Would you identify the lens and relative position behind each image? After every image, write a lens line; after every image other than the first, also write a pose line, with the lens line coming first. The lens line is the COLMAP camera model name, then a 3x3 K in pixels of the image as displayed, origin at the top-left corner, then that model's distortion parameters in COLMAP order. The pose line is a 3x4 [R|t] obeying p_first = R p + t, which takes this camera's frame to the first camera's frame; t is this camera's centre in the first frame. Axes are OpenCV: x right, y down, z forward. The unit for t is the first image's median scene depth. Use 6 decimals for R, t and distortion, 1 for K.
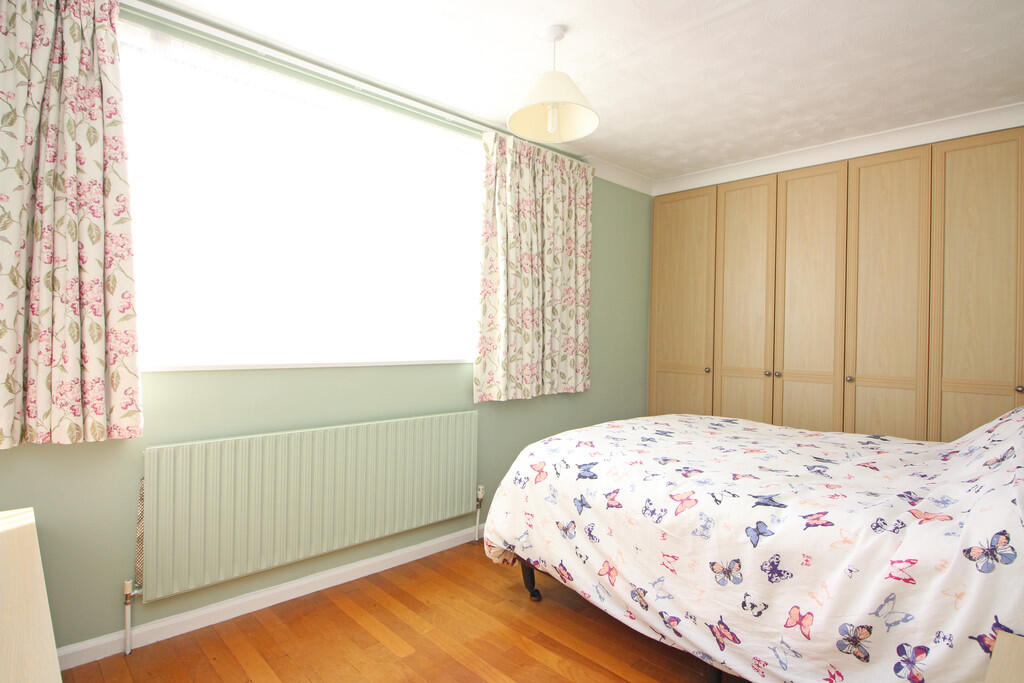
lens RADIAL K [[539.3, 0, 515.5], [0, 539.3, 336.9], [0, 0, 1]] dist [-0.000641, -0.016148]
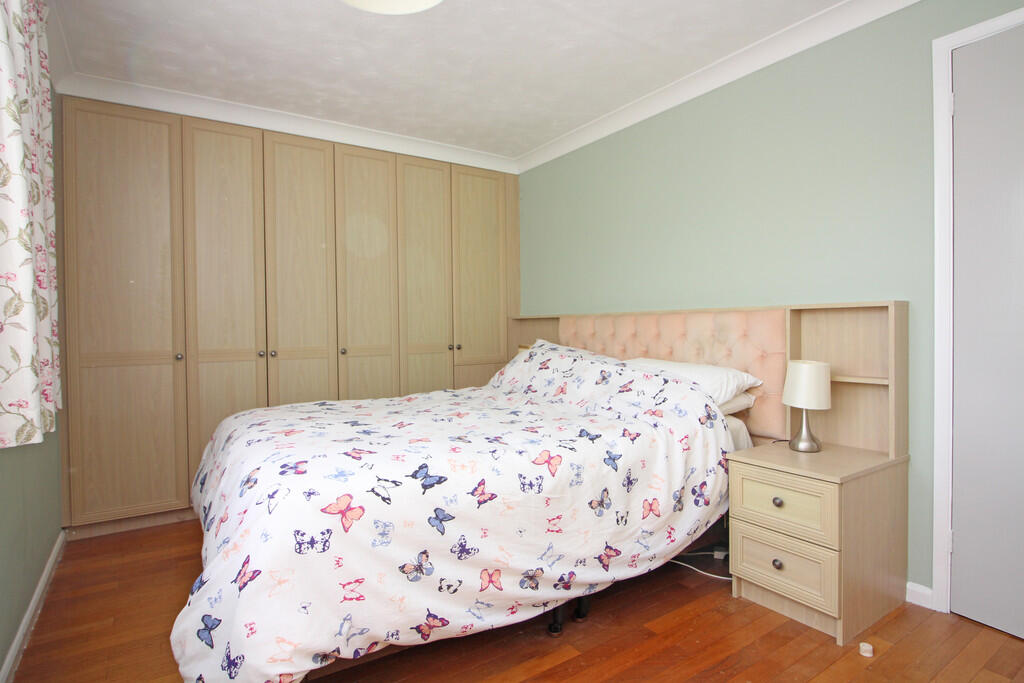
lens RADIAL K [[539.3, 0, 515.5], [0, 539.3, 336.9], [0, 0, 1]] dist [-0.000641, -0.016148]
pose [[0.163818, -0.036884, 0.985801, -0.627896], [0.019041, 0.999233, 0.034223, 0.033147], [-0.986307, 0.013164, 0.164395, 0.818087]]
